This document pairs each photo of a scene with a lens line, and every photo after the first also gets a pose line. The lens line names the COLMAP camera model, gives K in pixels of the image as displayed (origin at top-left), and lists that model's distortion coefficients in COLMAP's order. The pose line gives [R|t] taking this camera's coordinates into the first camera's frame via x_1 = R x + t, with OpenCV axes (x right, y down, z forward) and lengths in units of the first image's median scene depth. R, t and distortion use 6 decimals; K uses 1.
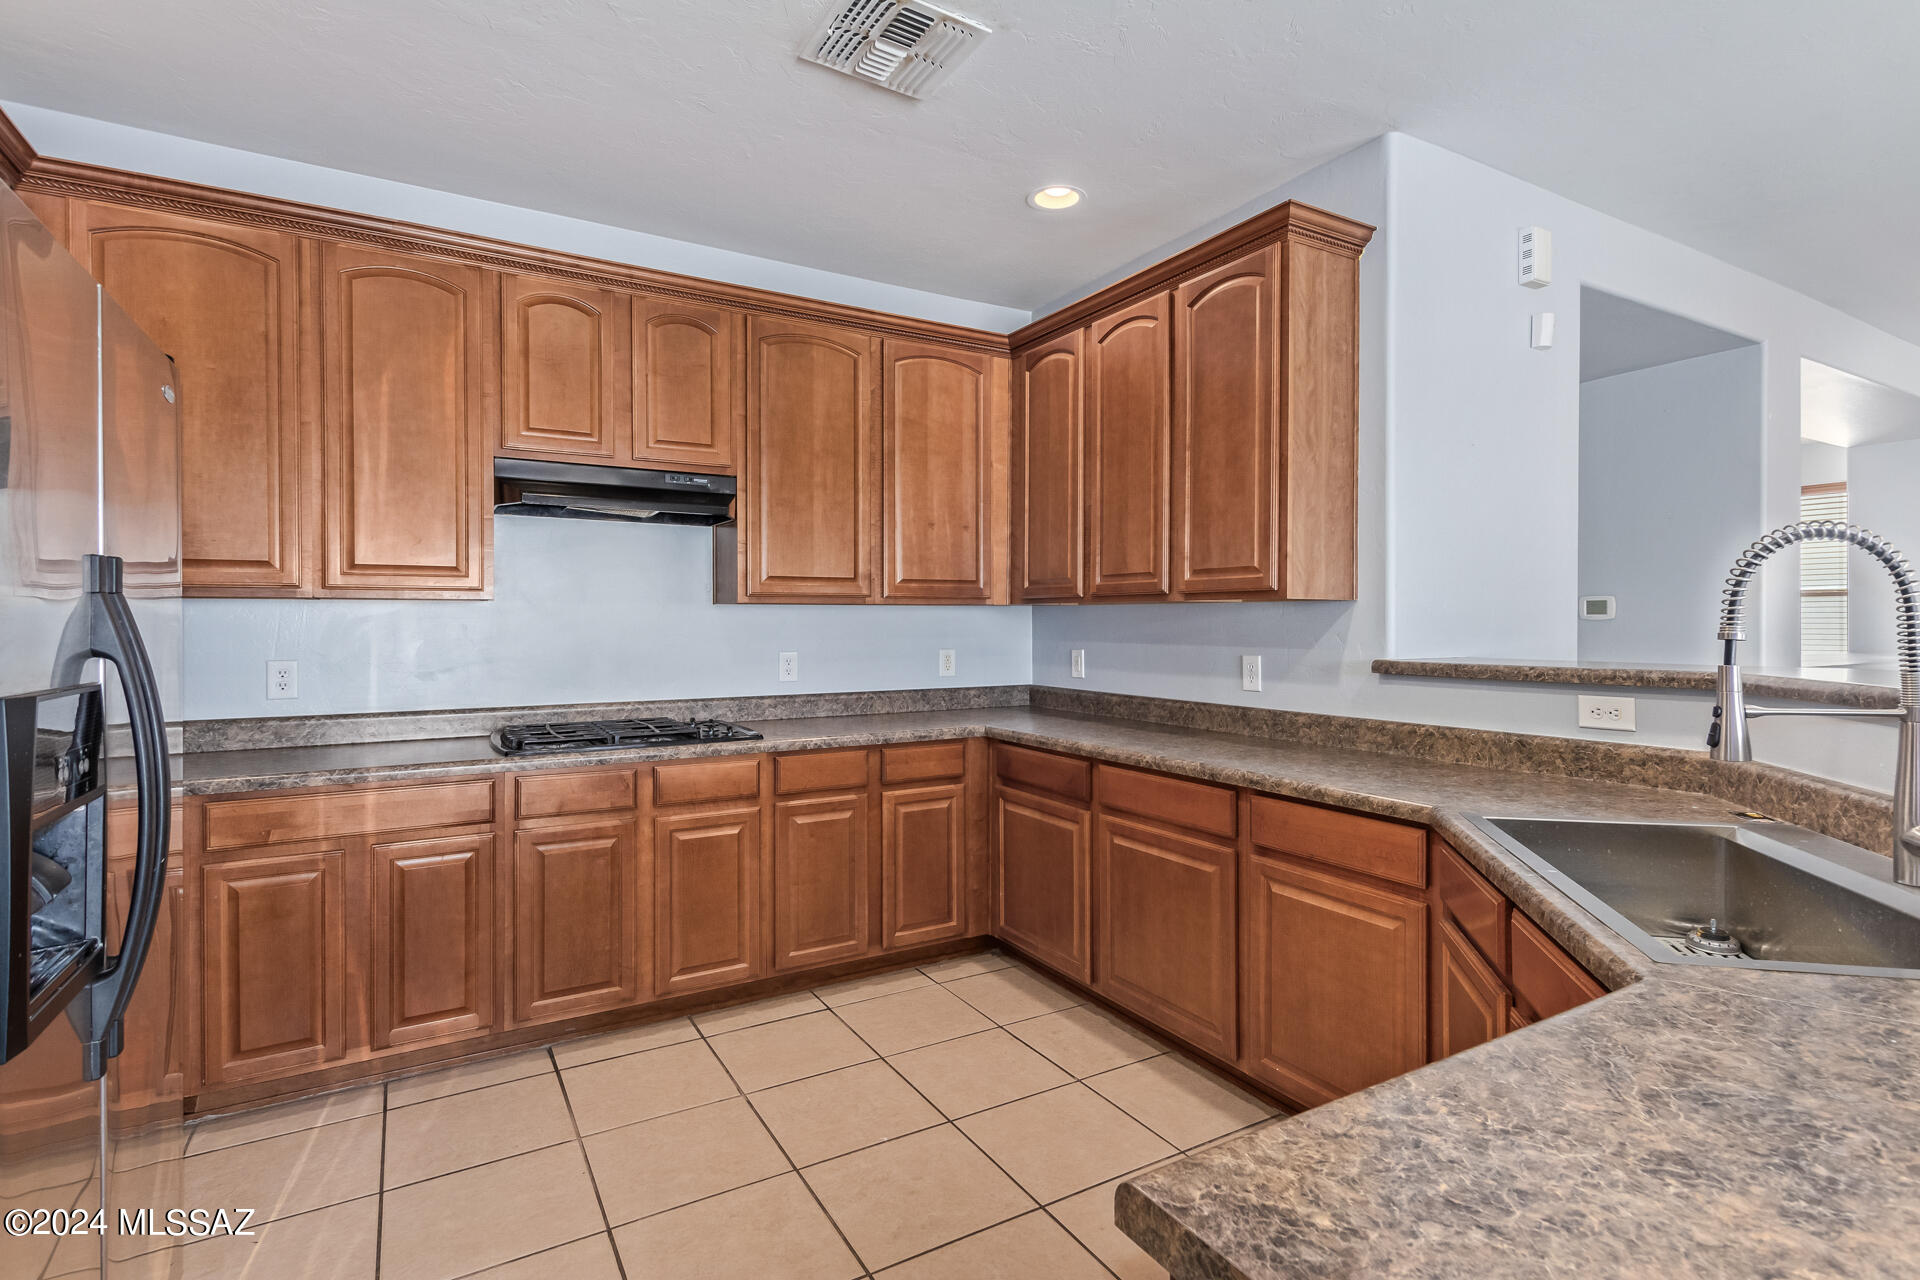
lens RADIAL K [[919.5, 0, 975.1], [0, 919.5, 636.3], [0, 0, 1]] dist [0.000461, -0.001160]
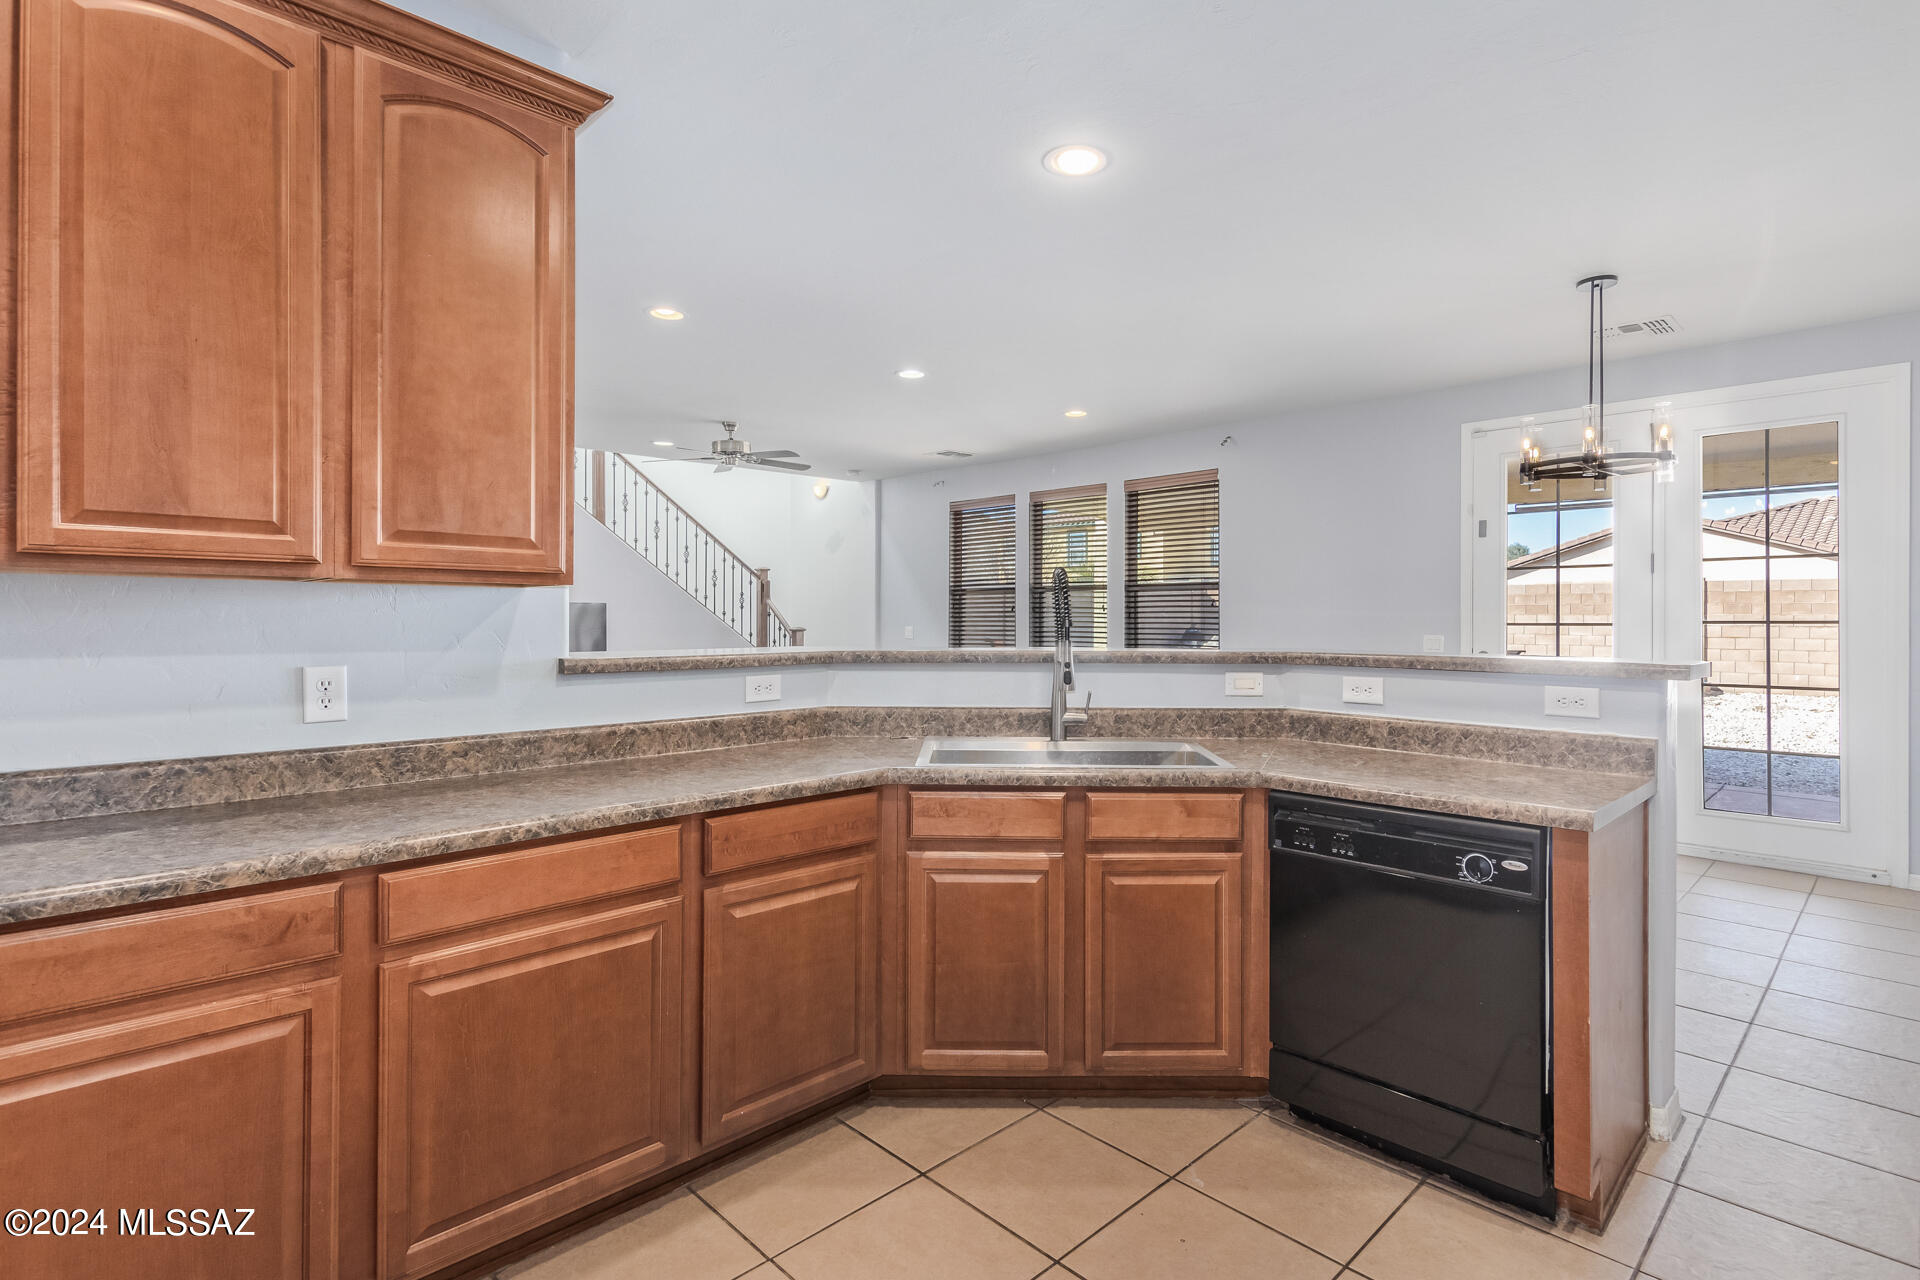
lens RADIAL K [[930.4, 0, 973.2], [0, 930.4, 633.3], [0, 0, 1]] dist [0.000133, -0.000381]
pose [[-0.231736, -0.012778, 0.972695, -0.487145], [0.012392, 0.999794, 0.016087, -0.007681], [-0.972700, 0.015781, -0.231530, 0.795783]]
